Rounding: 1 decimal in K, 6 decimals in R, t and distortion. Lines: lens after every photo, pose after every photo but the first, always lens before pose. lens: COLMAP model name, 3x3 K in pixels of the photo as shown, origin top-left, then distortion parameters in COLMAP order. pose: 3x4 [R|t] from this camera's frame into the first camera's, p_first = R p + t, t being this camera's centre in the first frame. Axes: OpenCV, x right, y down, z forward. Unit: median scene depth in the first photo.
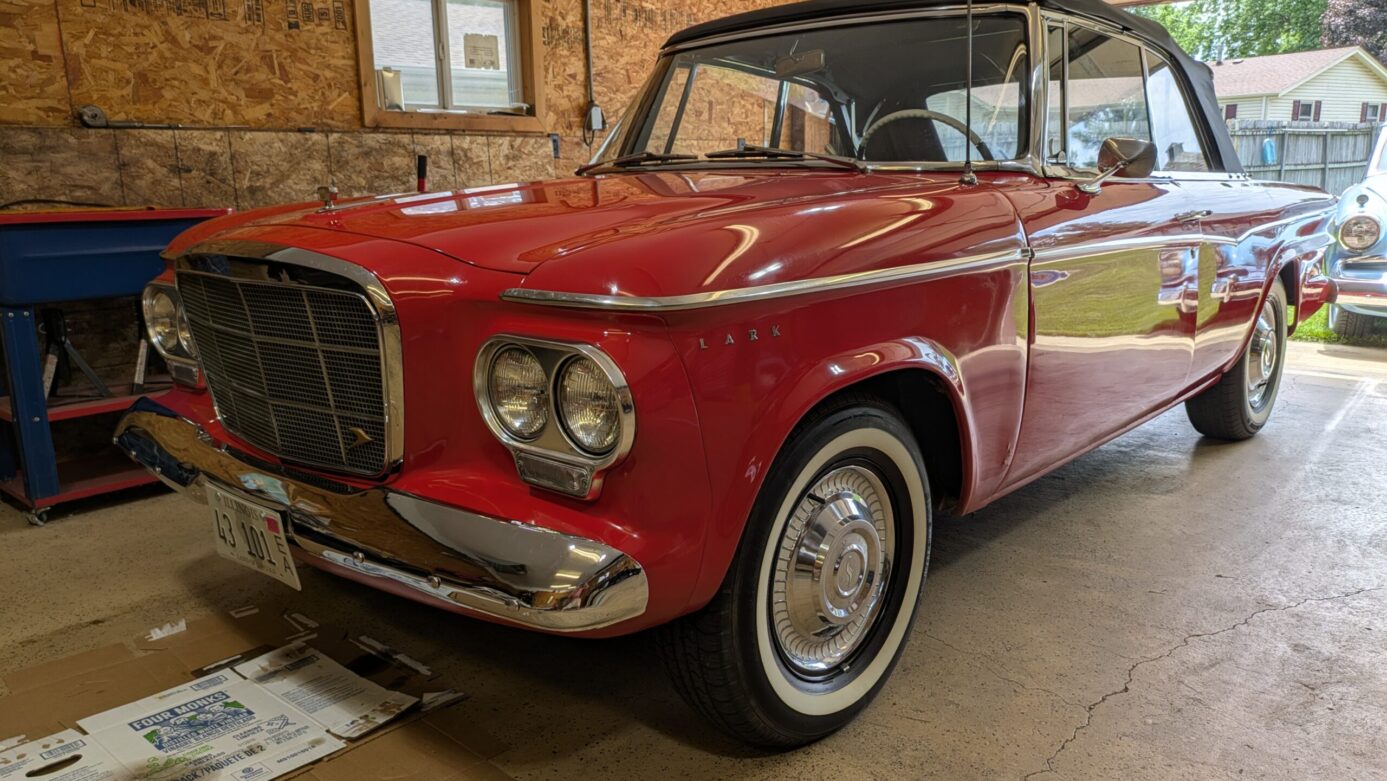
lens RADIAL K [[1035.0, 0, 693.5], [0, 1035.0, 390.5], [0, 0, 1]] dist [0.037673, -0.005494]
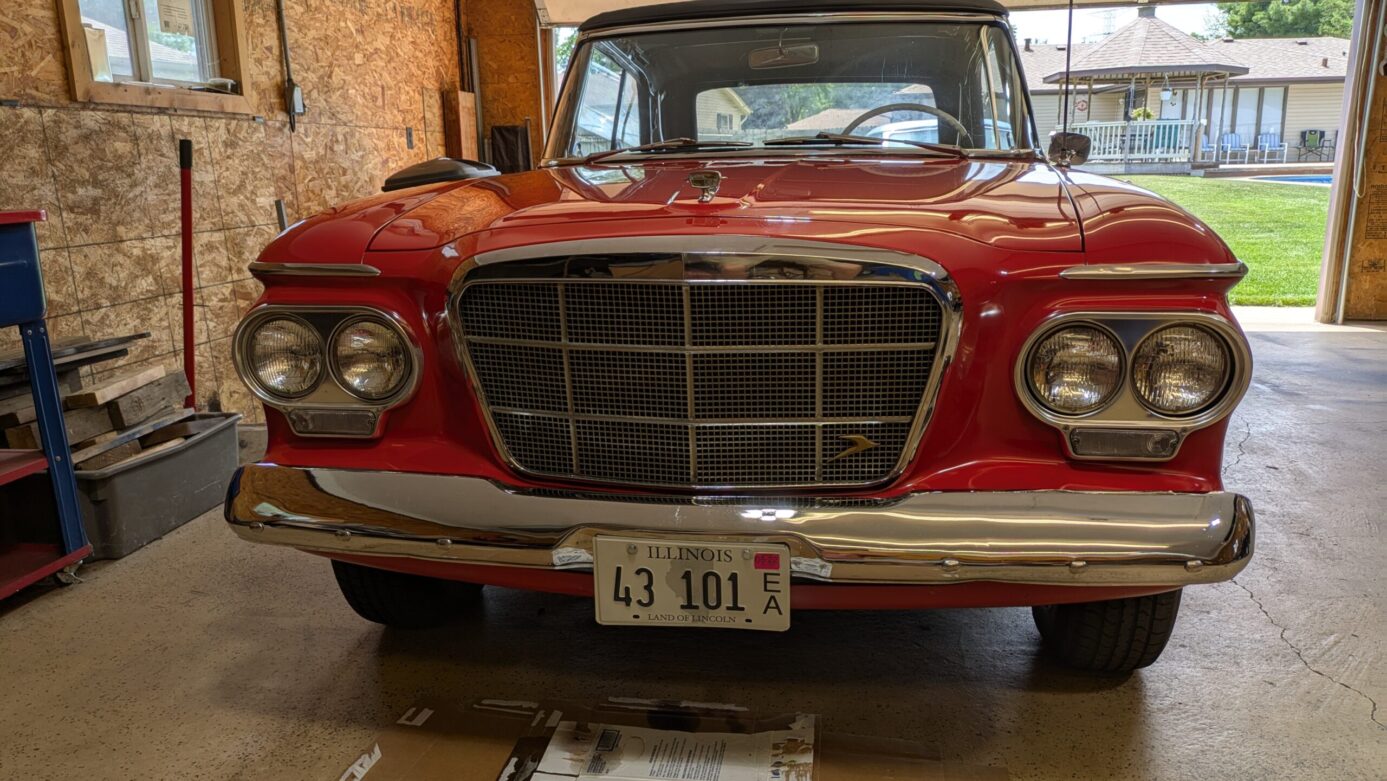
lens RADIAL K [[1041.6, 0, 699.0], [0, 1041.6, 373.4], [0, 0, 1]] dist [0.045197, -0.008912]
pose [[0.837457, -0.109047, 0.535514, -0.350183], [0.116038, 0.993028, 0.020747, -0.019680], [-0.534042, 0.044765, 0.844272, 0.112443]]
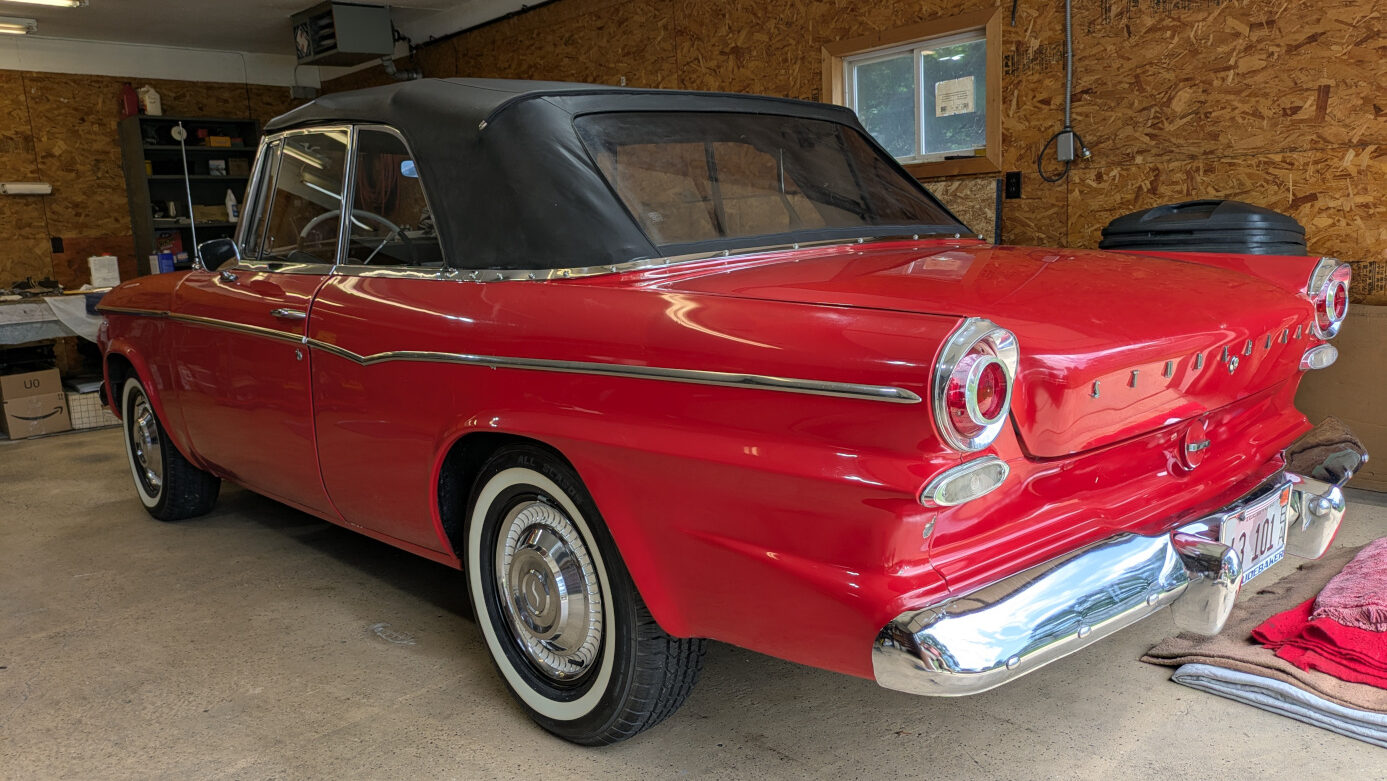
lens RADIAL K [[1035.0, 0, 693.5], [0, 1035.0, 390.5], [0, 0, 1]] dist [0.037673, -0.005494]
pose [[-0.090185, 0.174881, -0.980451, 0.881356], [-0.153574, 0.970245, 0.187187, -0.212234], [0.984013, 0.167453, -0.060644, 0.909010]]
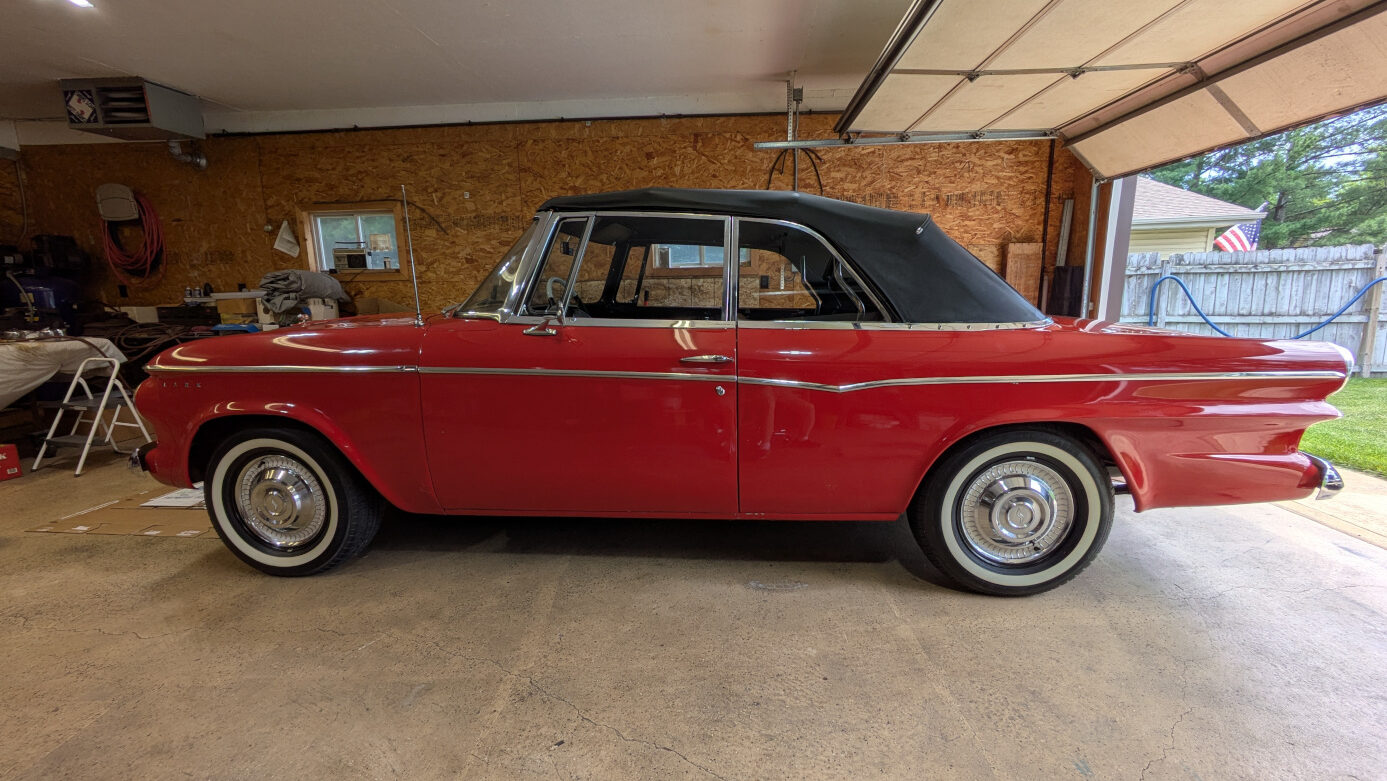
lens RADIAL K [[547.6, 0, 693.5], [0, 547.6, 390.5], [0, 0, 1]] dist [0.000166, 0.000719]
pose [[0.606741, 0.153361, -0.779965, 0.611331], [-0.158813, 0.984817, 0.070099, -0.111283], [0.778873, 0.081337, 0.621885, 0.379250]]
